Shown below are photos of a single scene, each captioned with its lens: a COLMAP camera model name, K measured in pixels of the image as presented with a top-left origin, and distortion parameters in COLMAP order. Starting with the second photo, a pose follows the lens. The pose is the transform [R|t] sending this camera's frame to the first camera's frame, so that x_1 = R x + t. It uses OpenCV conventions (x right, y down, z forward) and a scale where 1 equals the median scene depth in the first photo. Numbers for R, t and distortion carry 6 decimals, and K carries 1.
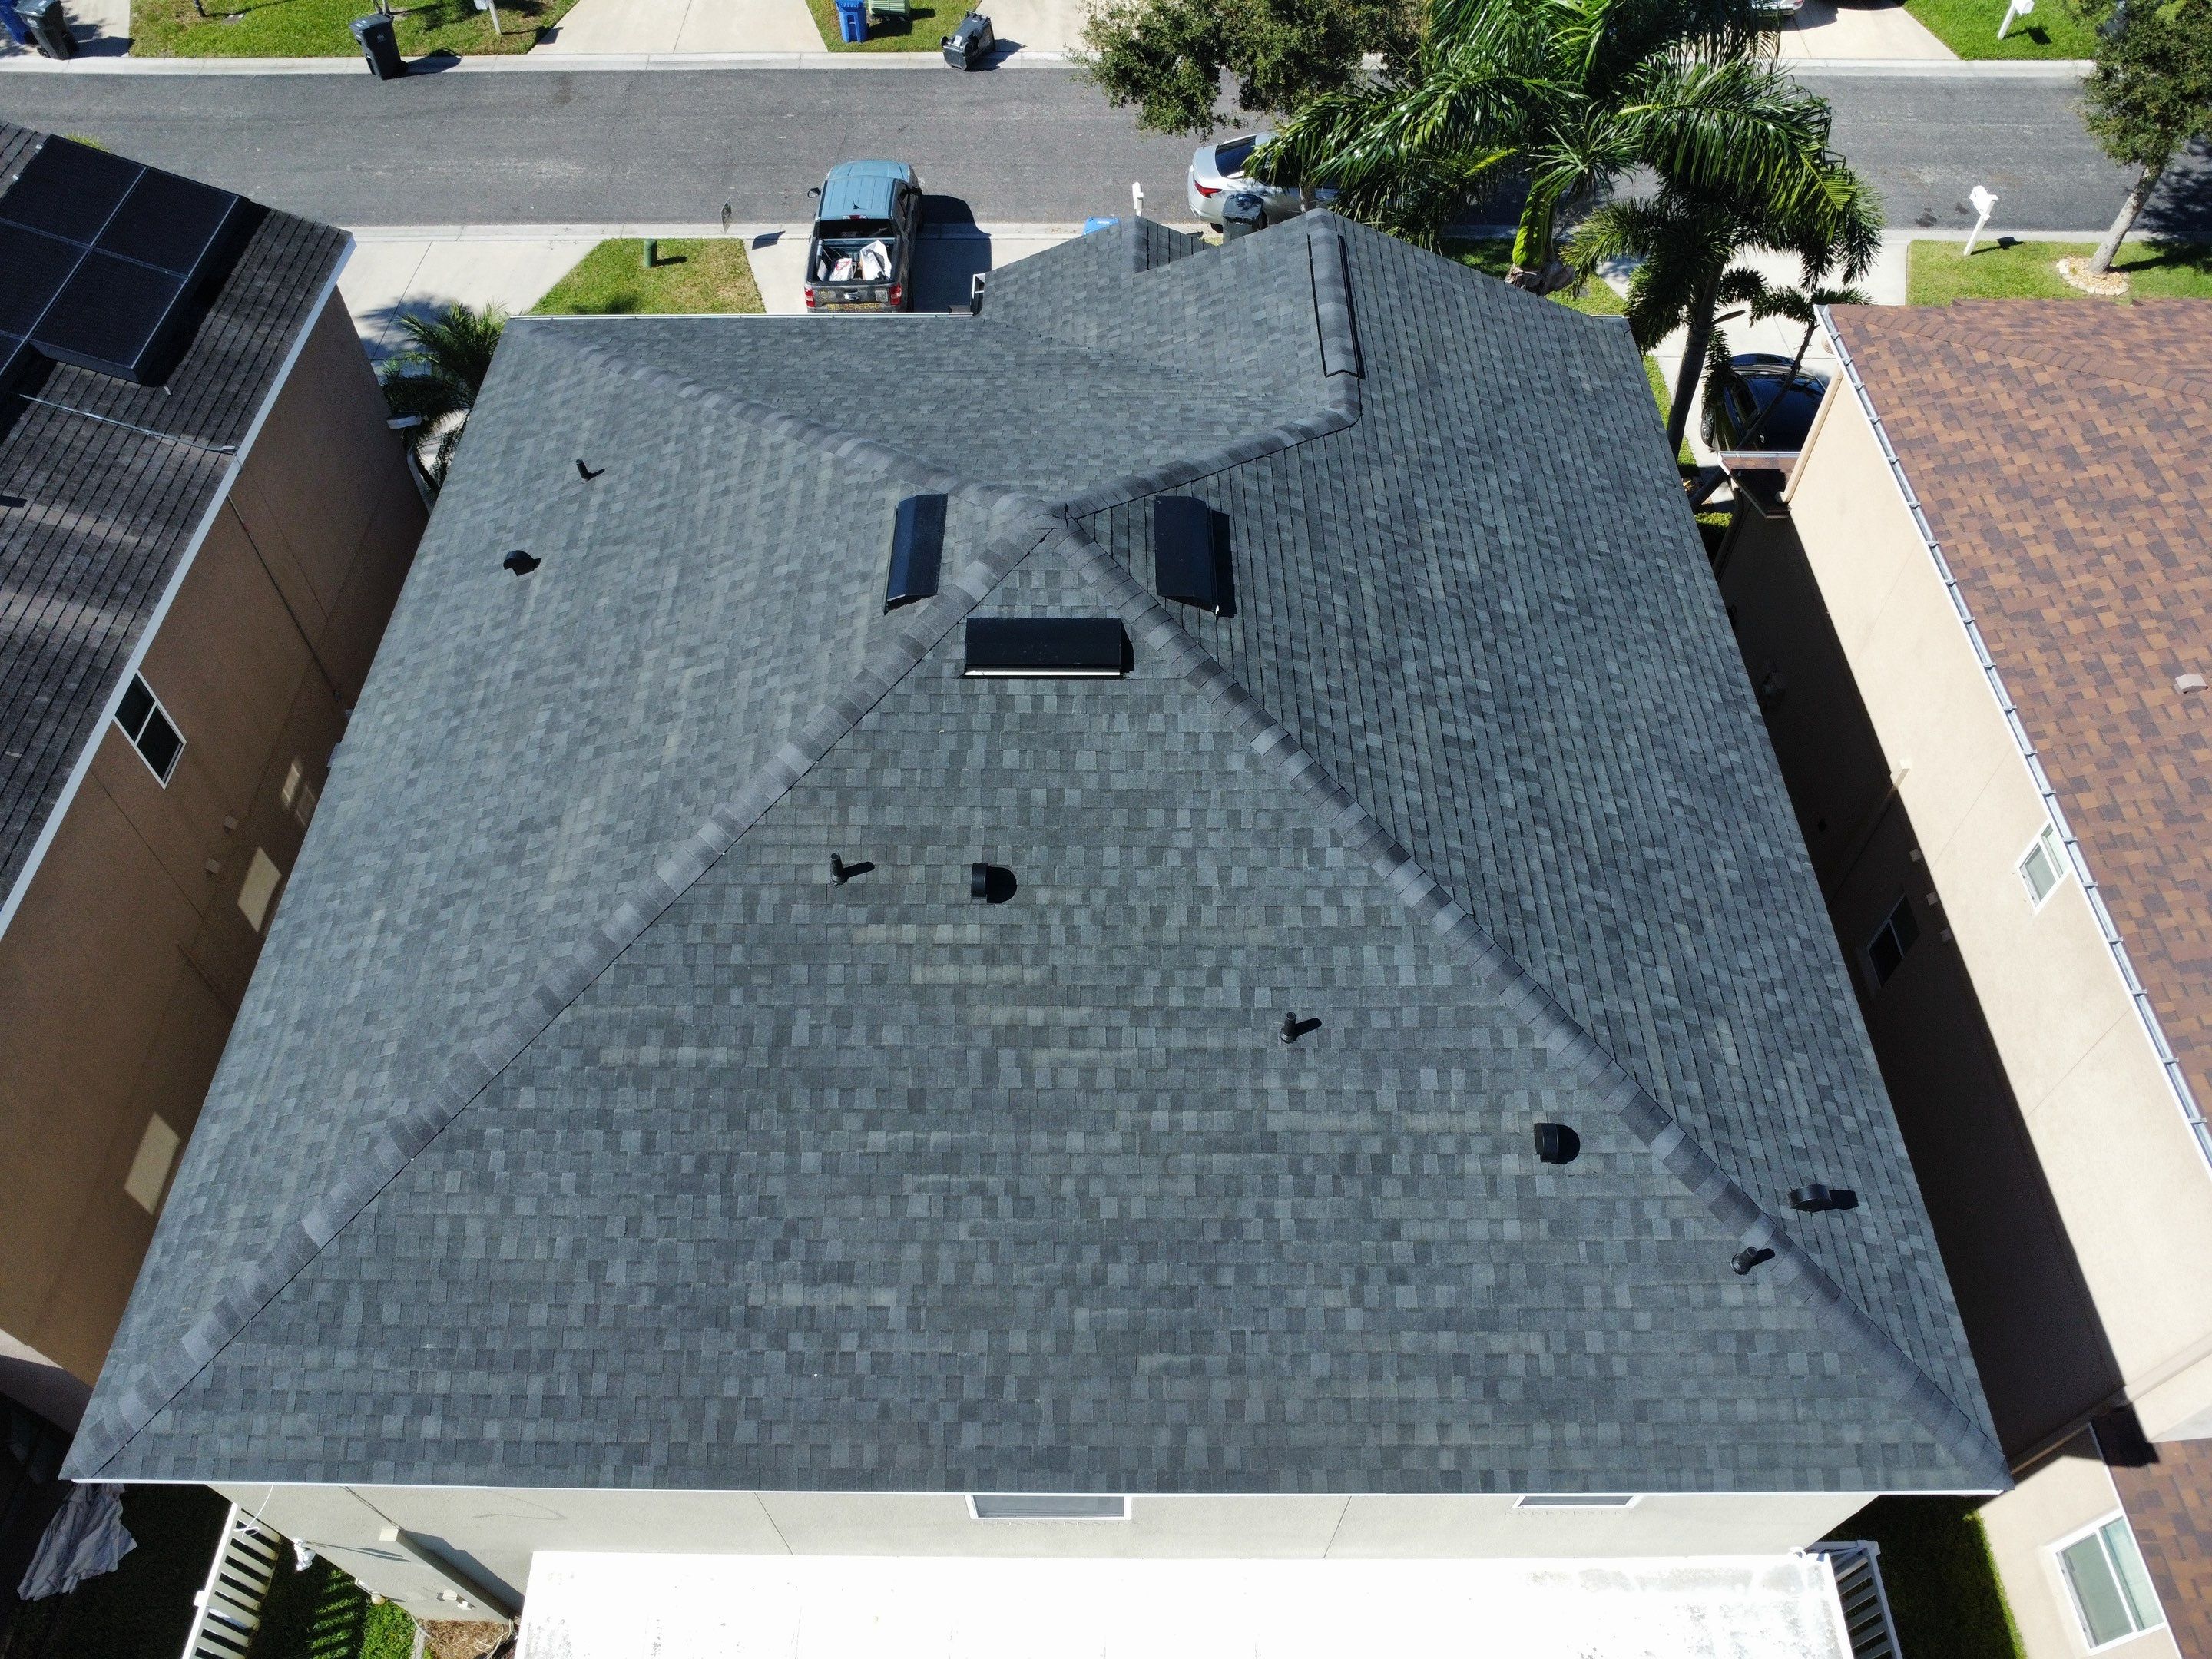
lens RADIAL K [[1614.0, 0, 1102.4], [0, 1614.0, 813.9], [0, 0, 1]] dist [-0.026592, -0.005655]
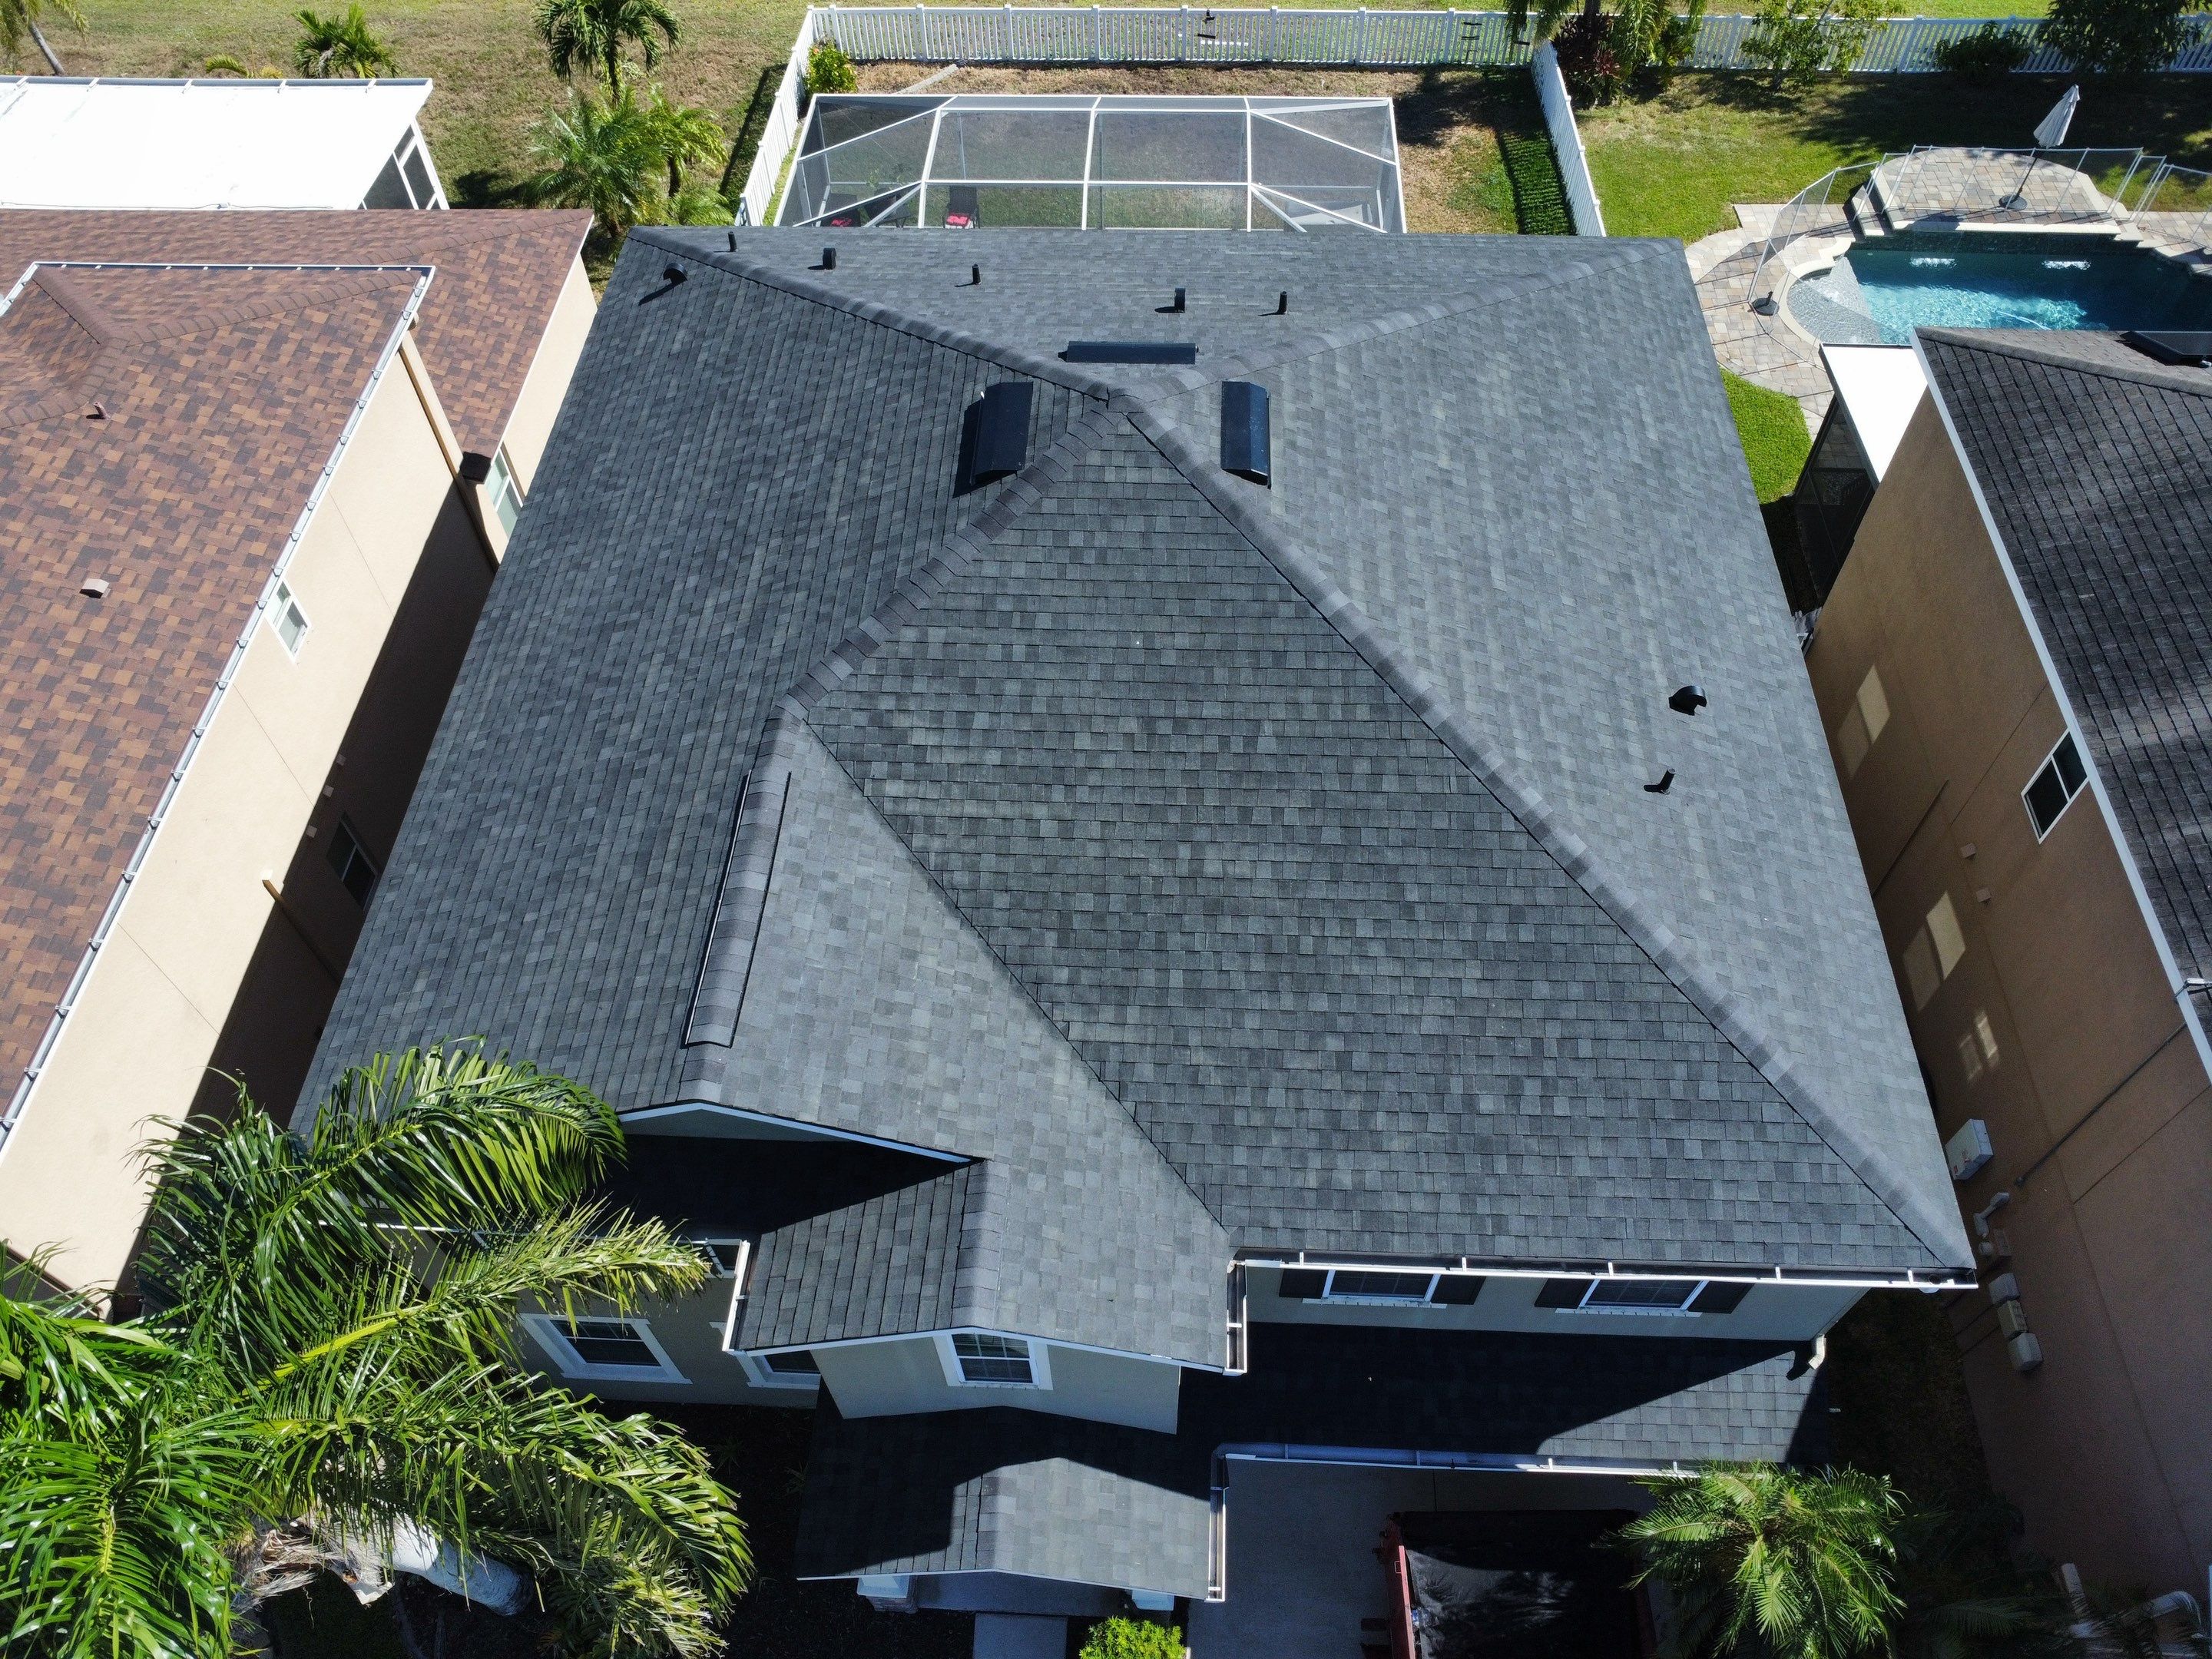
lens RADIAL K [[1614.0, 0, 1089.6], [0, 1614.0, 811.4], [0, 0, 1]] dist [-0.026592, -0.005655]
pose [[-0.998518, -0.023090, 0.049284, -0.072434], [0.053553, -0.255496, 0.965326, -1.354248], [-0.009697, 0.966534, 0.256354, 1.014100]]
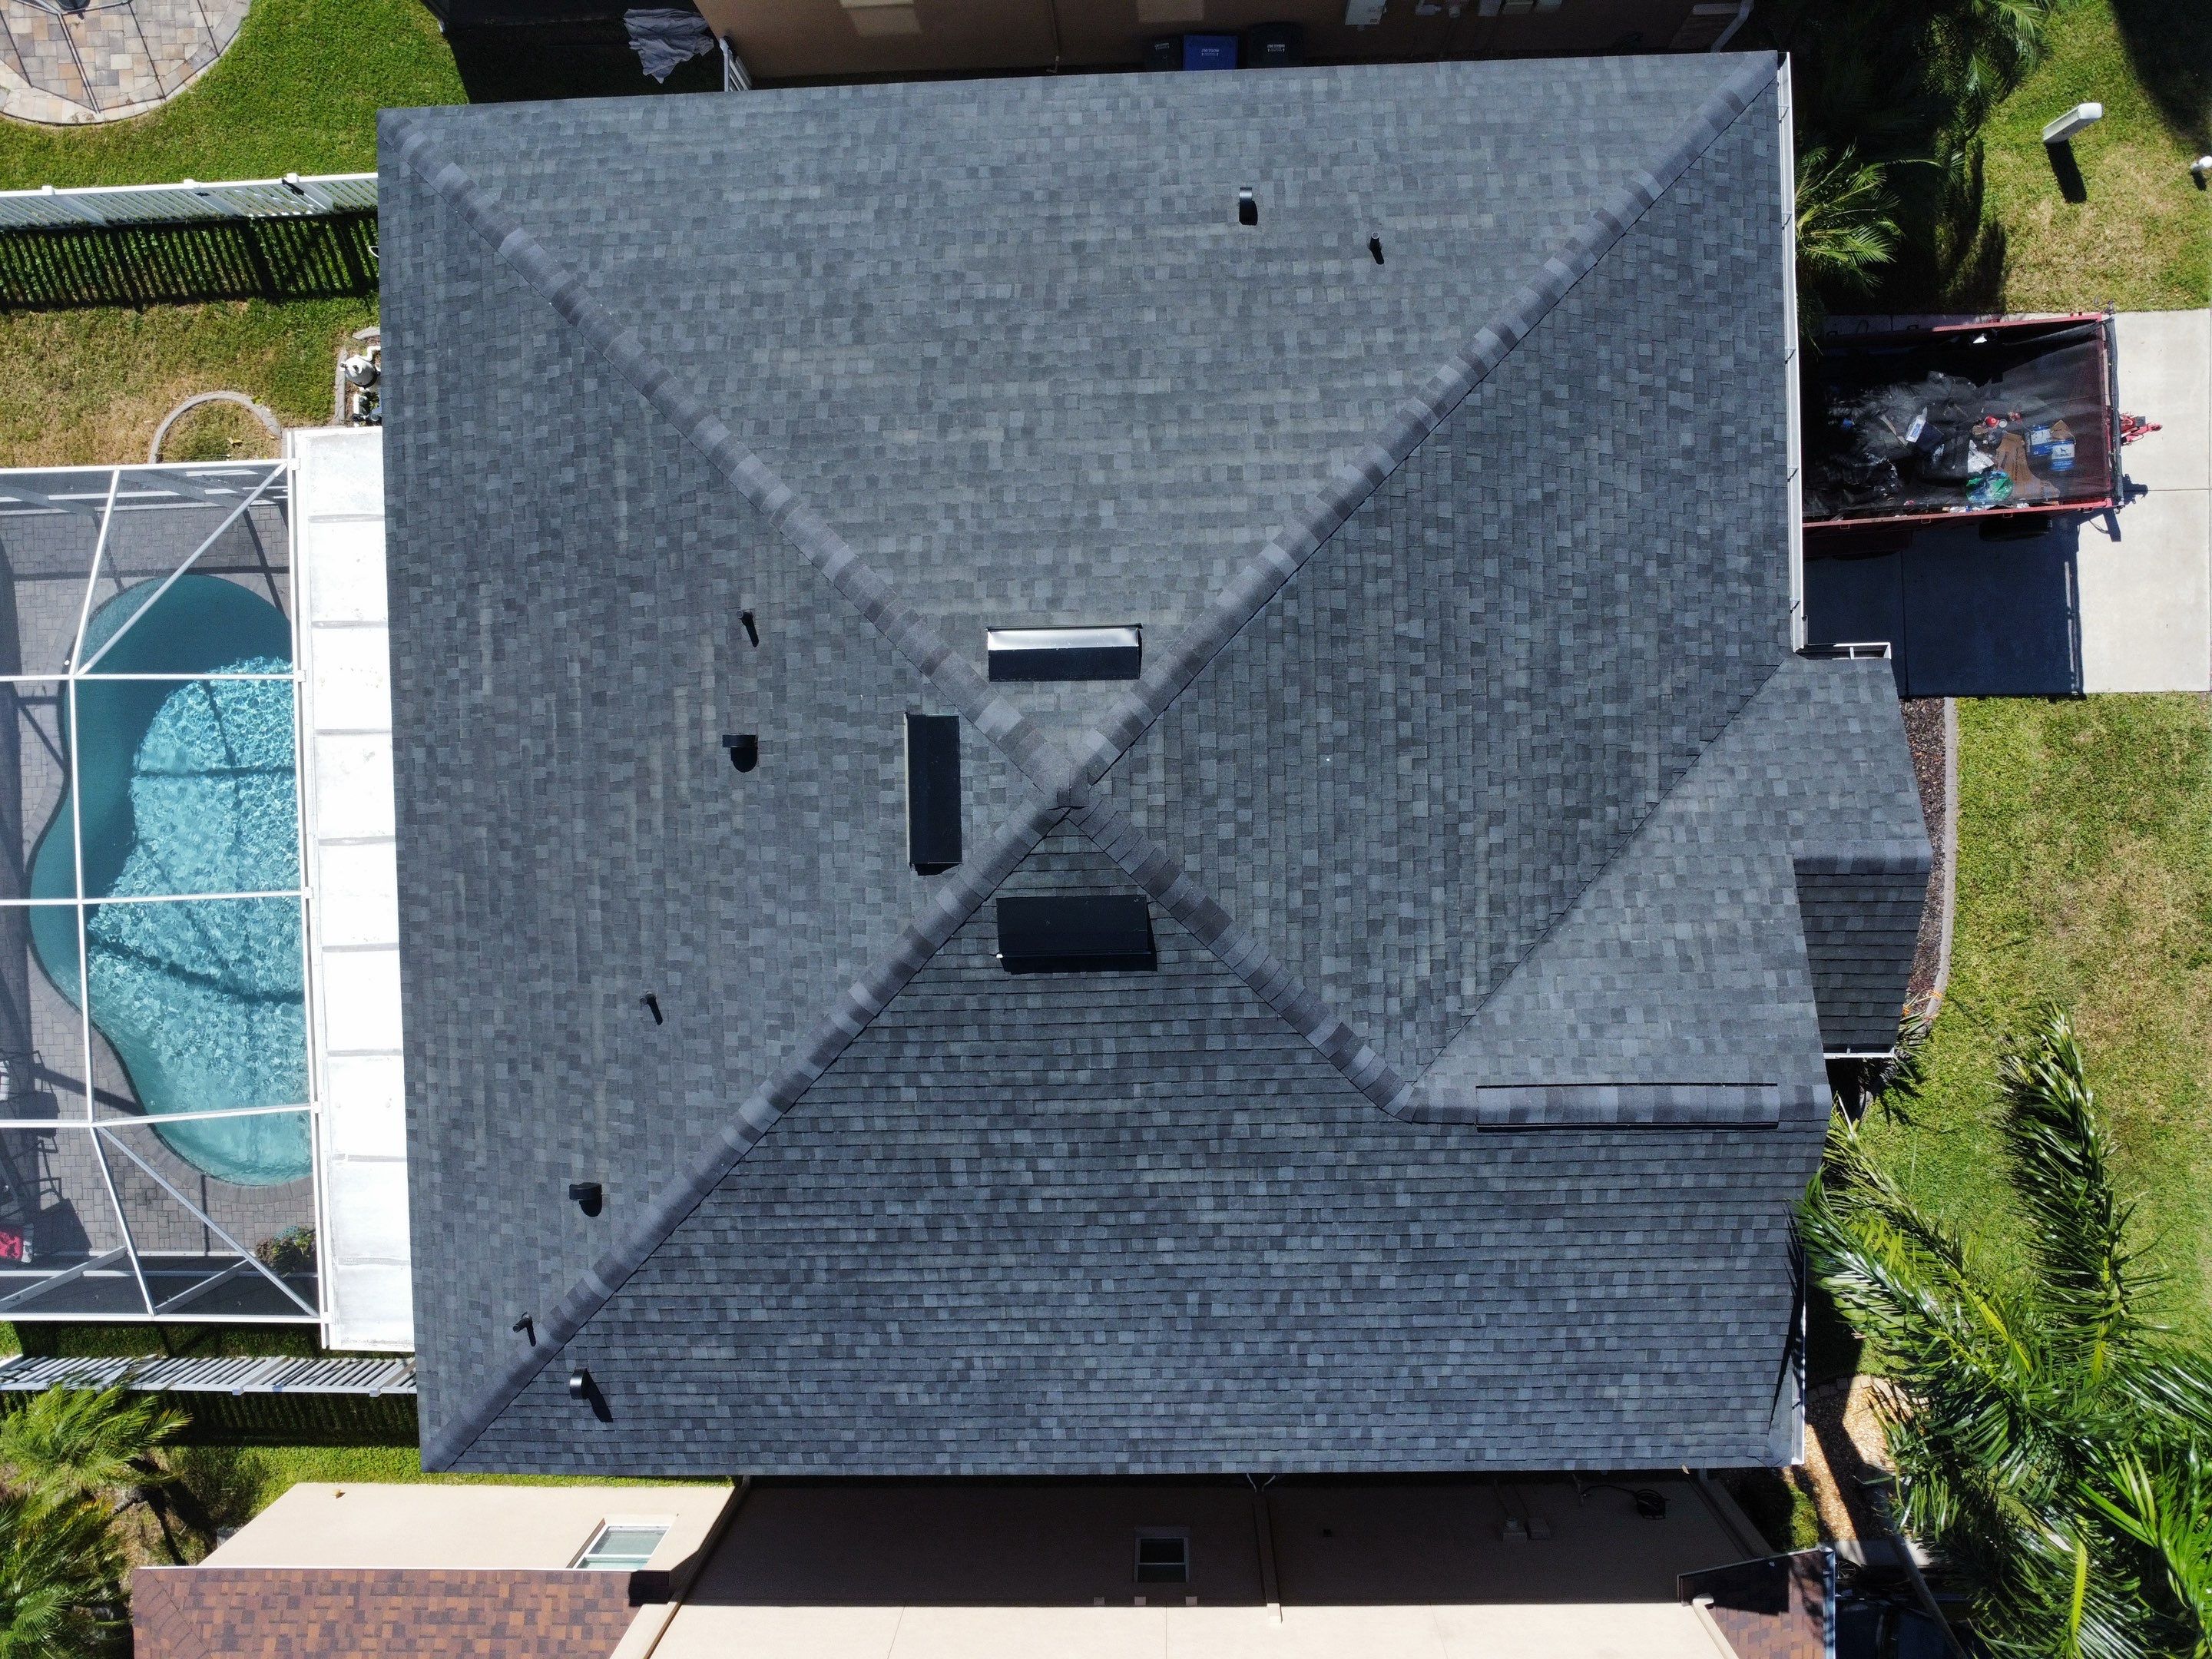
lens RADIAL K [[1614.0, 0, 1094.8], [0, 1614.0, 824.8], [0, 0, 1]] dist [-0.026592, -0.005655]
pose [[0.025899, 0.999071, 0.034446, -0.046456], [-0.756758, -0.002920, 0.653689, -0.858735], [0.653182, -0.042997, 0.755979, 0.276374]]
